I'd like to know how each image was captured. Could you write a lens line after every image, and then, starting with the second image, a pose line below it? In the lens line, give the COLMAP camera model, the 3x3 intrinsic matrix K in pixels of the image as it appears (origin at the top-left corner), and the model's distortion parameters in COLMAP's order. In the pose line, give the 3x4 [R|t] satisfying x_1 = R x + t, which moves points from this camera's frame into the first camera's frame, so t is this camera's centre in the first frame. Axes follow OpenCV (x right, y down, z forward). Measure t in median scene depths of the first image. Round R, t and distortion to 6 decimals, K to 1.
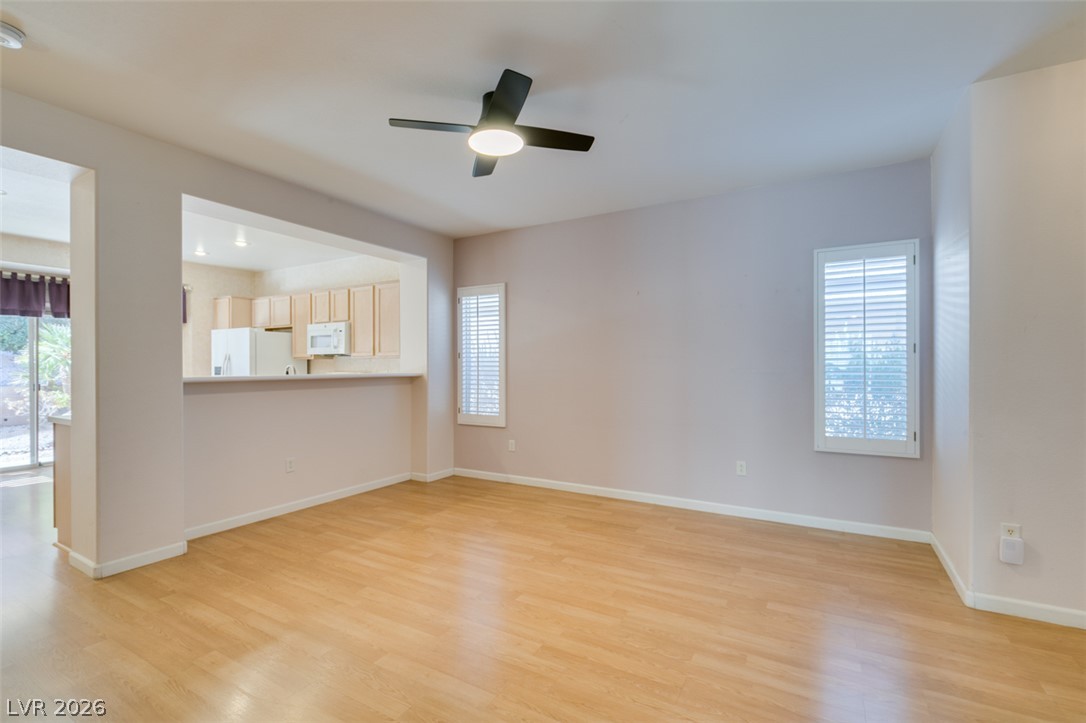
lens RADIAL K [[486.1, 0, 540.9], [0, 486.1, 361.6], [0, 0, 1]] dist [0.001431, -0.001109]
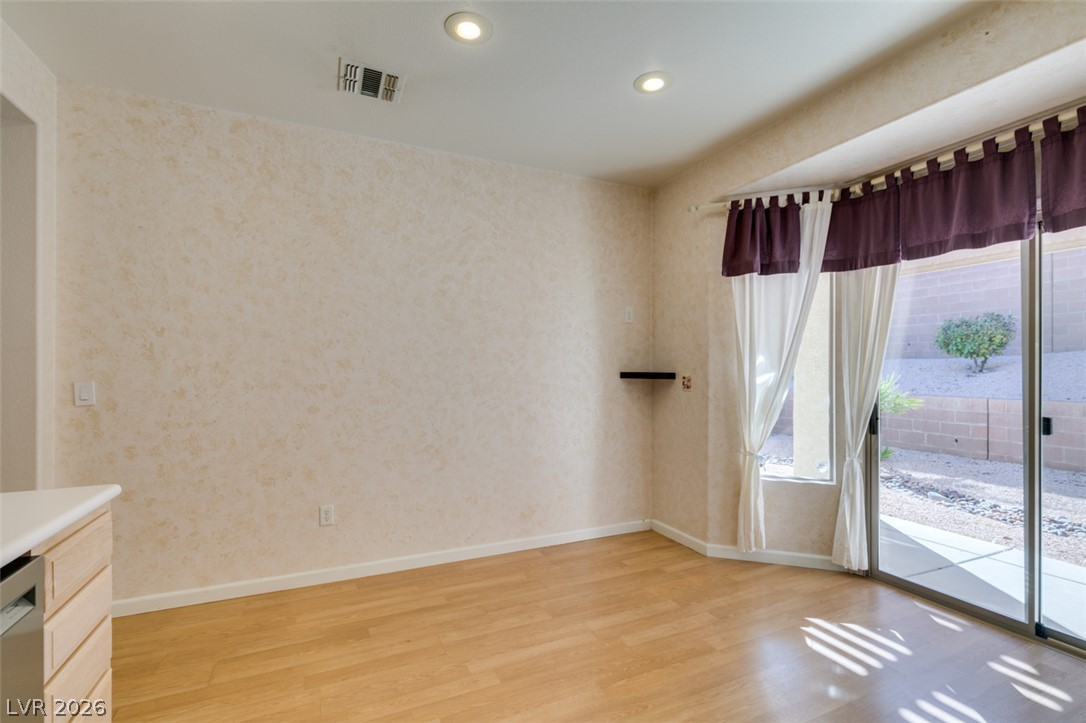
lens RADIAL K [[486.1, 0, 543.4], [0, 486.1, 370.5], [0, 0, 1]] dist [0.001431, -0.001109]
pose [[-0.579966, 0.004372, -0.814629, -0.721605], [0.009252, 0.999956, -0.001221, 0.009907], [0.814588, -0.008245, -0.579981, 1.302409]]
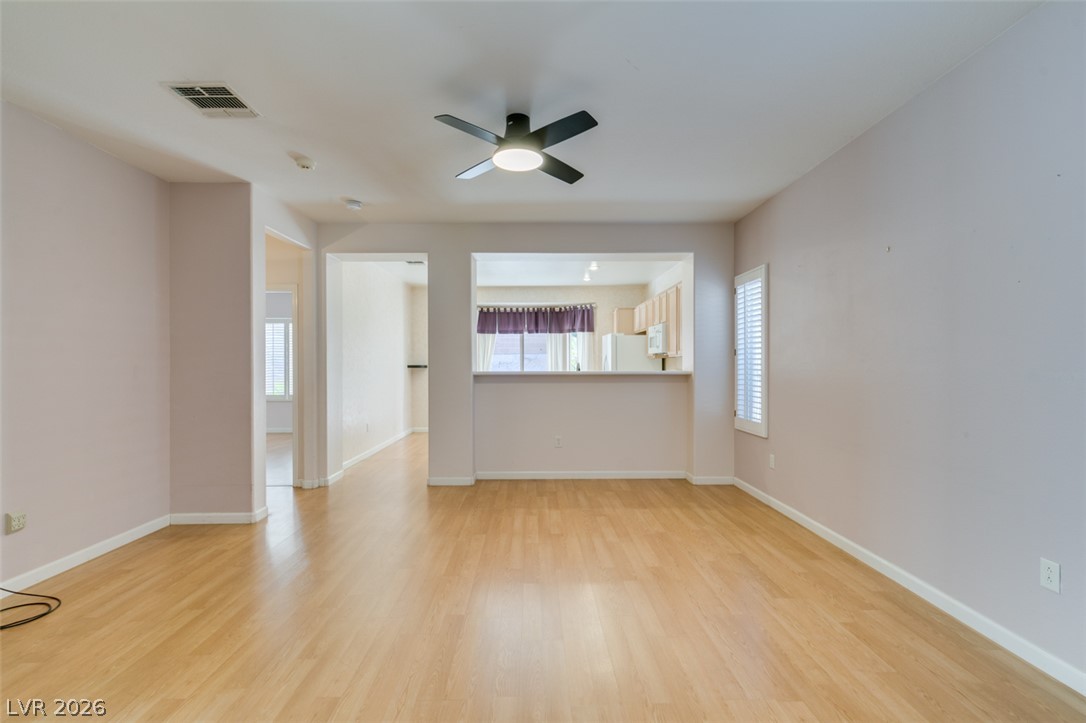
lens RADIAL K [[486.1, 0, 541.7], [0, 486.1, 365.2], [0, 0, 1]] dist [0.001431, -0.001109]
pose [[0.515872, 0.002096, -0.856663, 0.552937], [0.007892, 0.999943, 0.007198, 0.002683], [0.856629, -0.010474, 0.515826, 0.309429]]
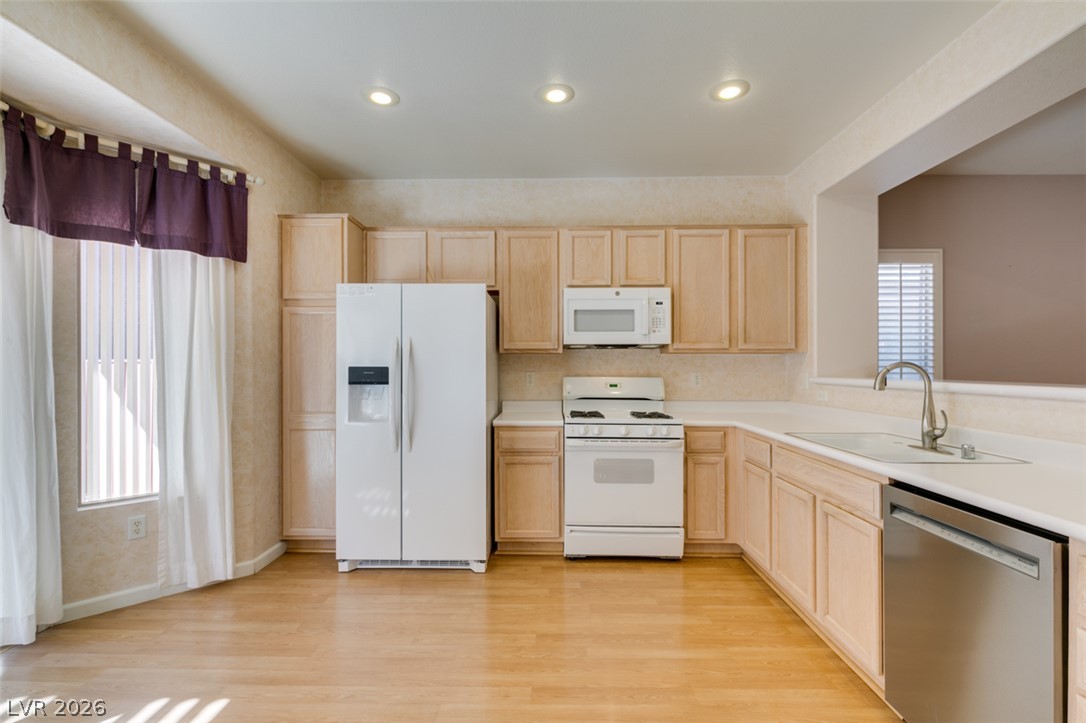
lens RADIAL K [[486.1, 0, 540.1], [0, 486.1, 366.4], [0, 0, 1]] dist [0.001431, -0.001109]
pose [[0.876629, -0.006803, 0.481118, -1.176408], [-0.010031, 0.999424, 0.032409, -0.009007], [-0.481062, -0.033236, 0.876057, 0.825436]]
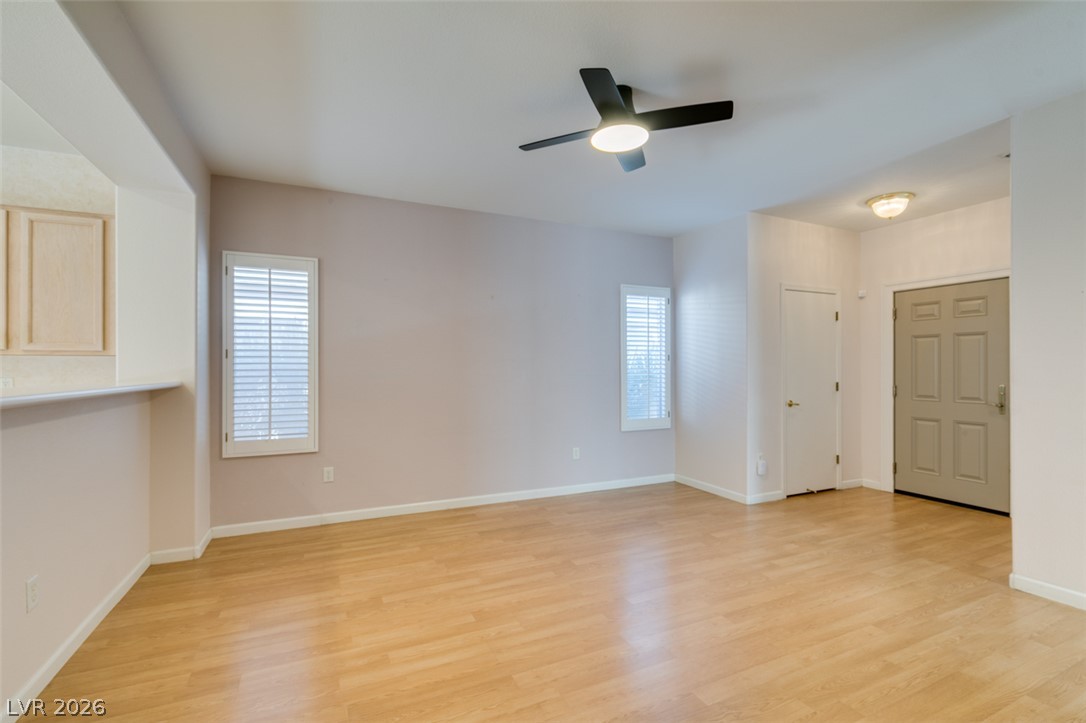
lens RADIAL K [[486.1, 0, 542.6], [0, 486.1, 350.2], [0, 0, 1]] dist [0.001431, -0.001109]
pose [[0.570820, 0.031838, 0.820458, -0.623874], [-0.006175, 0.999386, -0.034486, 0.004710], [-0.821052, 0.014619, 0.570666, 0.363766]]
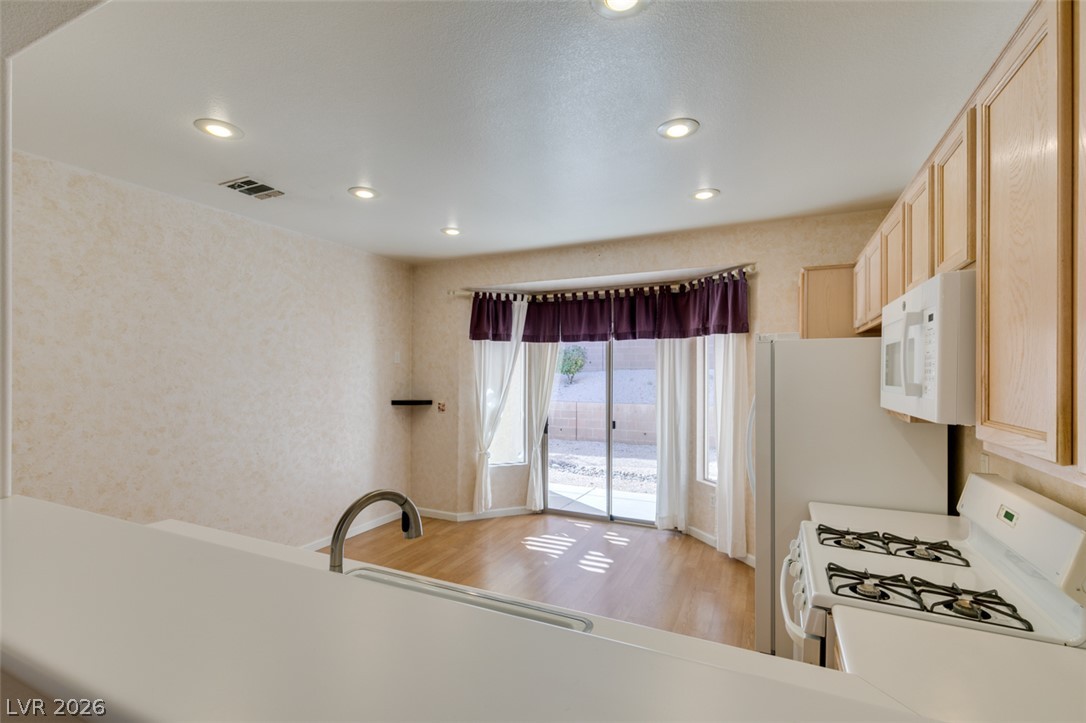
lens RADIAL K [[486.1, 0, 545.6], [0, 486.1, 376.0], [0, 0, 1]] dist [0.001431, -0.001109]
pose [[0.084551, 0.010361, -0.996365, -0.306008], [0.004698, 0.999931, 0.010797, -0.058755], [0.996408, -0.005594, 0.084497, 1.175035]]
